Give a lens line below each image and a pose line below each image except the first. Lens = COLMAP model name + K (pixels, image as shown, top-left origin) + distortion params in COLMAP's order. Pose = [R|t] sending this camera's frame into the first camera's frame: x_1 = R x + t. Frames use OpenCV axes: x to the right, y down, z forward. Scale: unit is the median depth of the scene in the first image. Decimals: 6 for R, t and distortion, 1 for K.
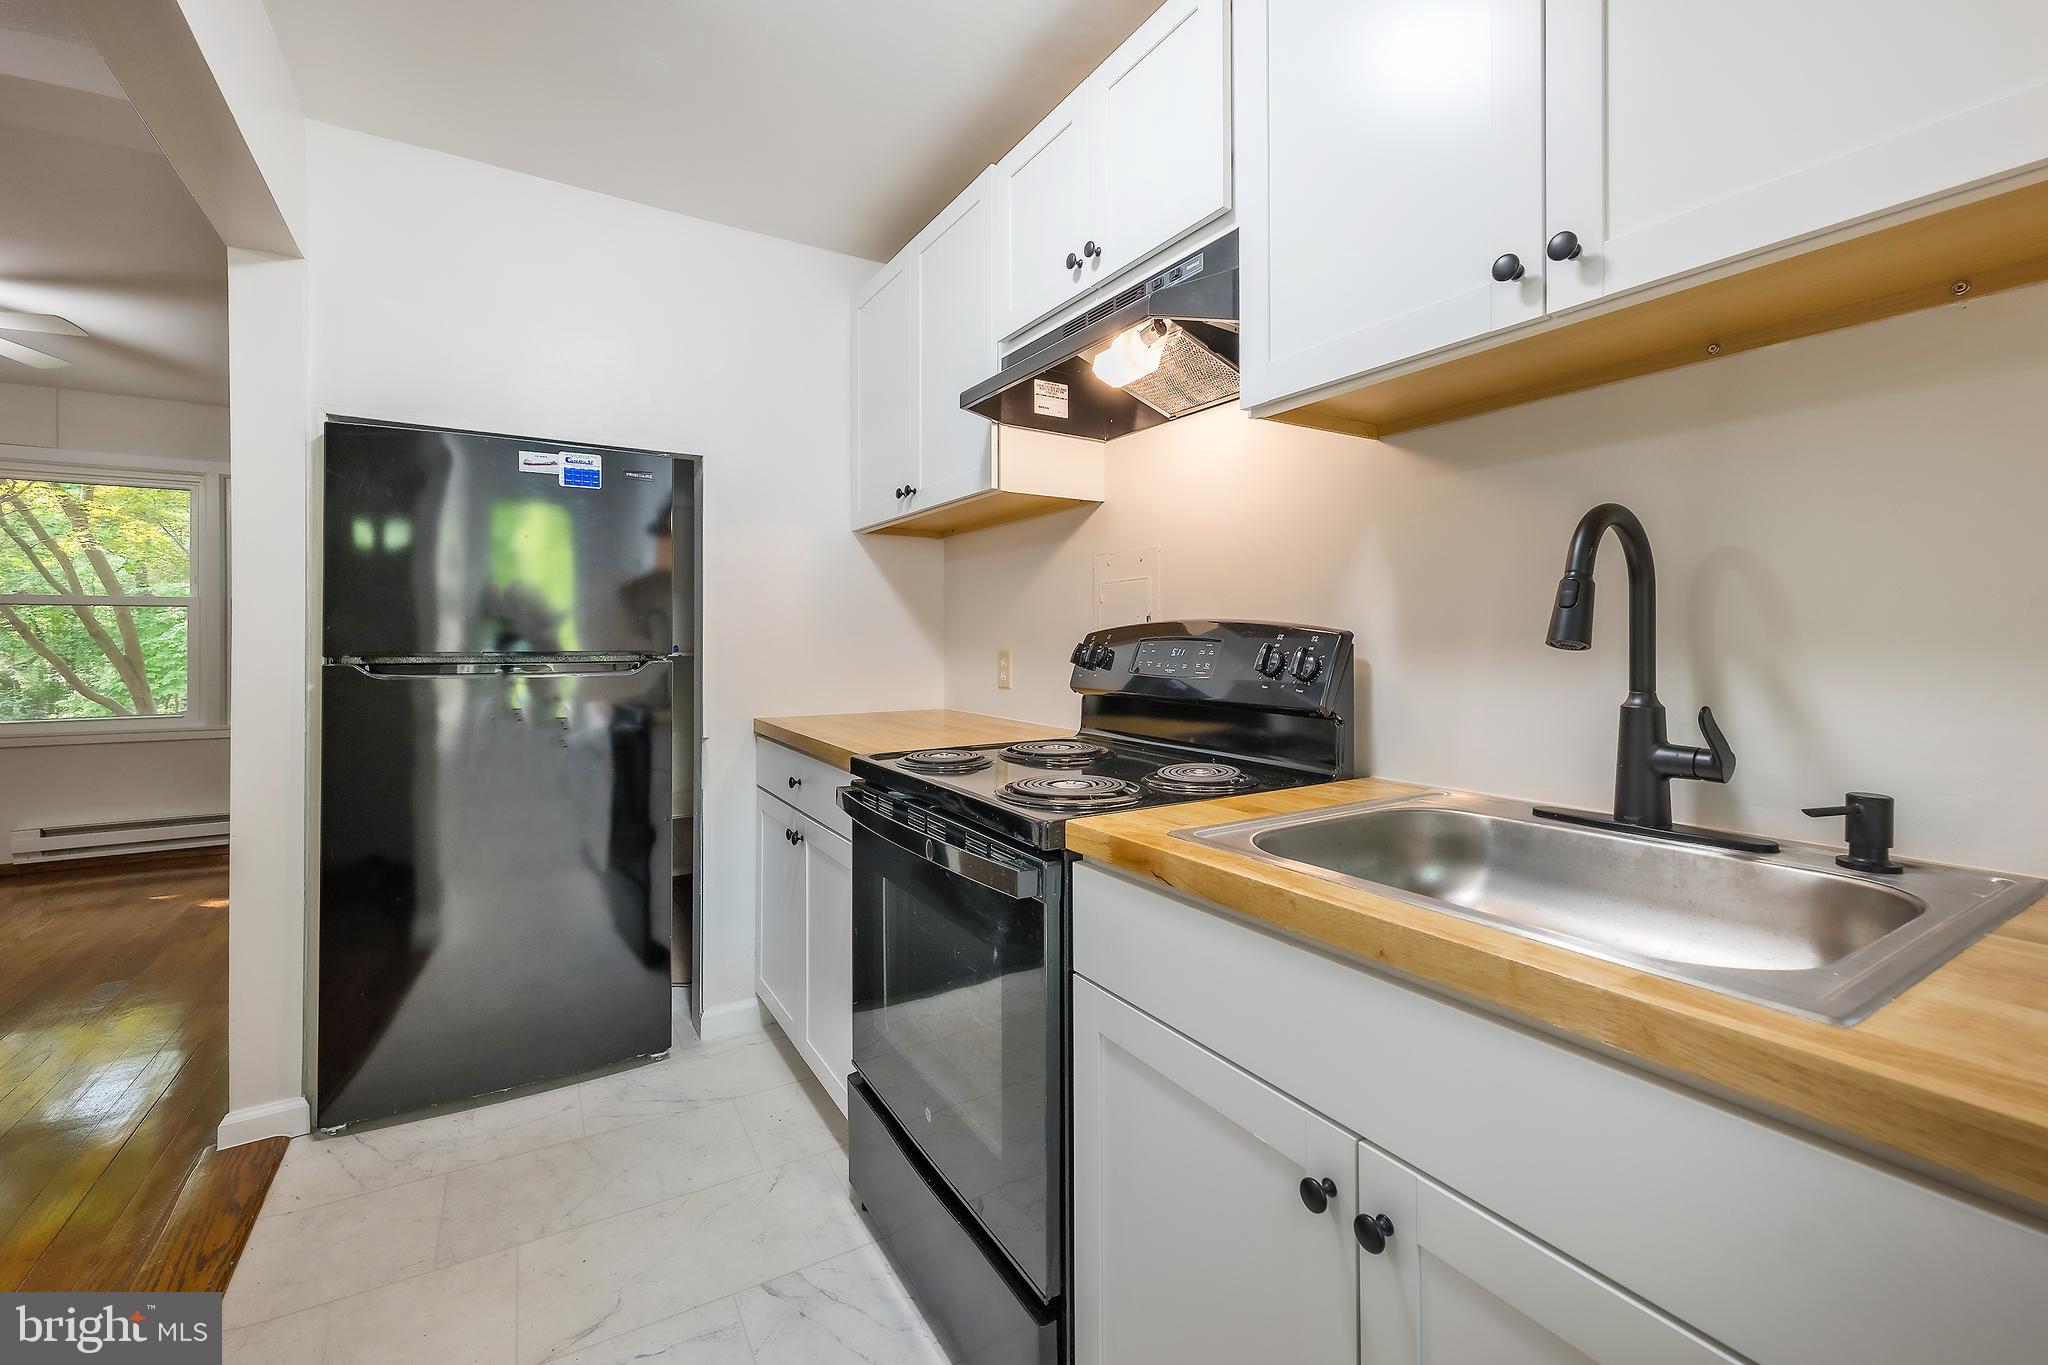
lens RADIAL K [[858.4, 0, 1028.2], [0, 858.4, 630.8], [0, 0, 1]] dist [0.001100, 0.000056]
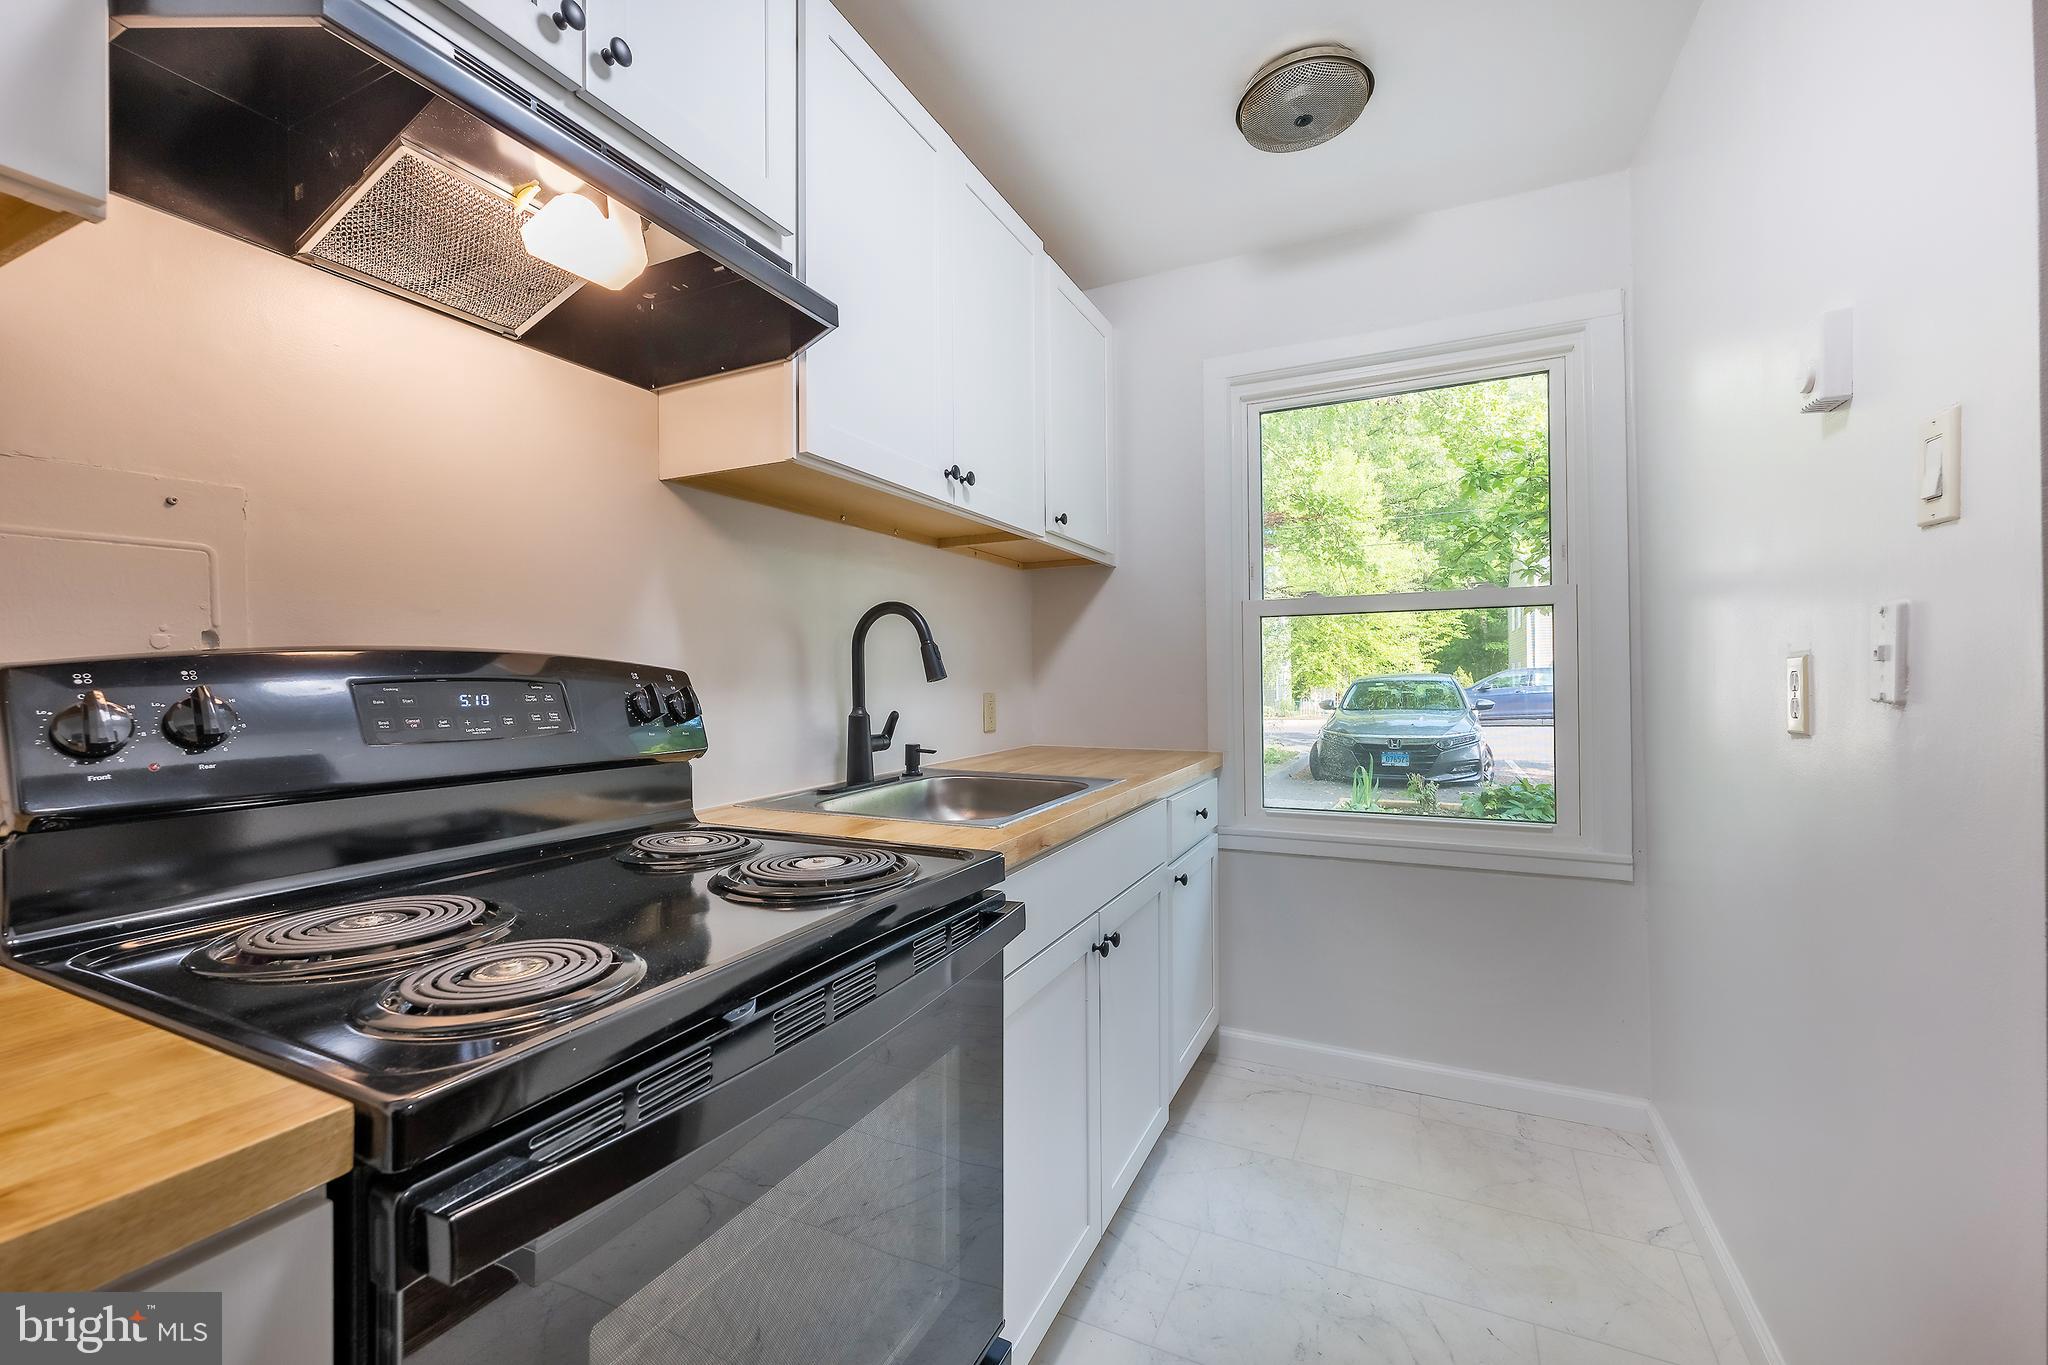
lens RADIAL K [[836.0, 0, 1027.2], [0, 836.0, 674.1], [0, 0, 1]] dist [0.000959, -0.000039]
pose [[-0.548715, 0.013086, 0.835907, -0.675485], [0.006406, 0.999914, -0.011449, 0.019207], [-0.835985, -0.000928, -0.548752, 1.235744]]
